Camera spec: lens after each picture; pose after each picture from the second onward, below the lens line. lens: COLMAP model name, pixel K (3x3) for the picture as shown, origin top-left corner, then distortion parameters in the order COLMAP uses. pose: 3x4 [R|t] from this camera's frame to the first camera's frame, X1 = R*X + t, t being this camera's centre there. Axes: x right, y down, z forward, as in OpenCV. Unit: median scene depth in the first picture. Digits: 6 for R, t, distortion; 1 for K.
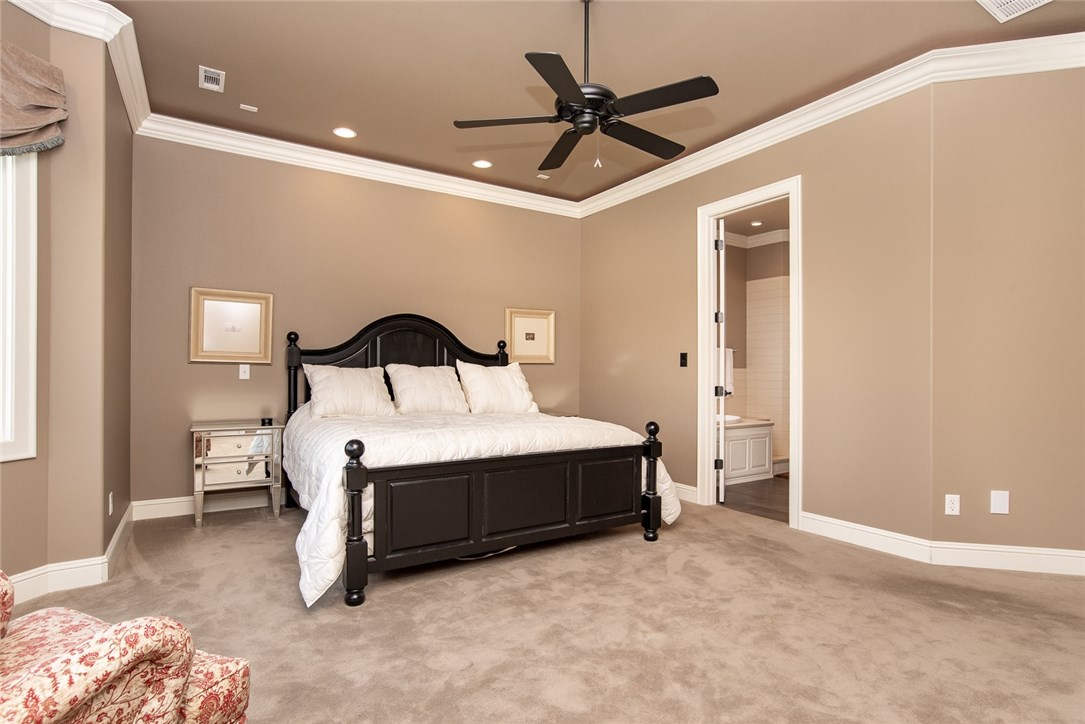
lens RADIAL K [[555.4, 0, 545.2], [0, 555.4, 366.5], [0, 0, 1]] dist [0.002811, 0.000316]
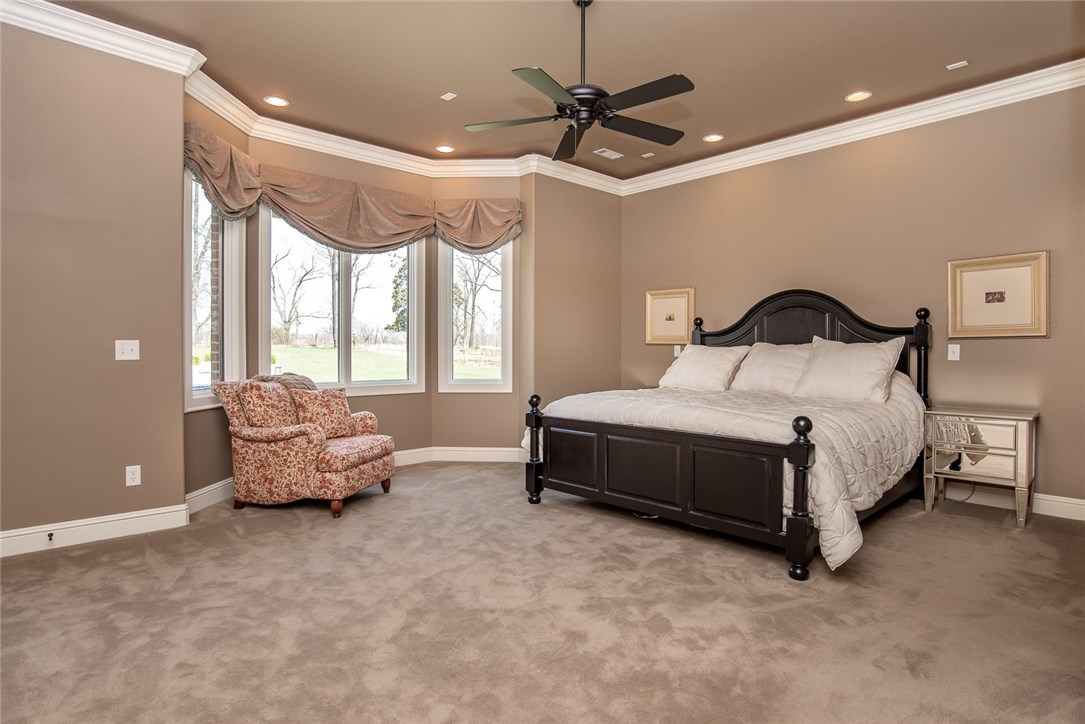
lens RADIAL K [[567.9, 0, 542.5], [0, 567.9, 362.0], [0, 0, 1]] dist [-0.037745, 0.000376]
pose [[0.173743, 0.015046, -0.984676, 0.861654], [0.012098, 0.999775, 0.017411, 0.010145], [0.984717, -0.014937, 0.173522, 0.542994]]
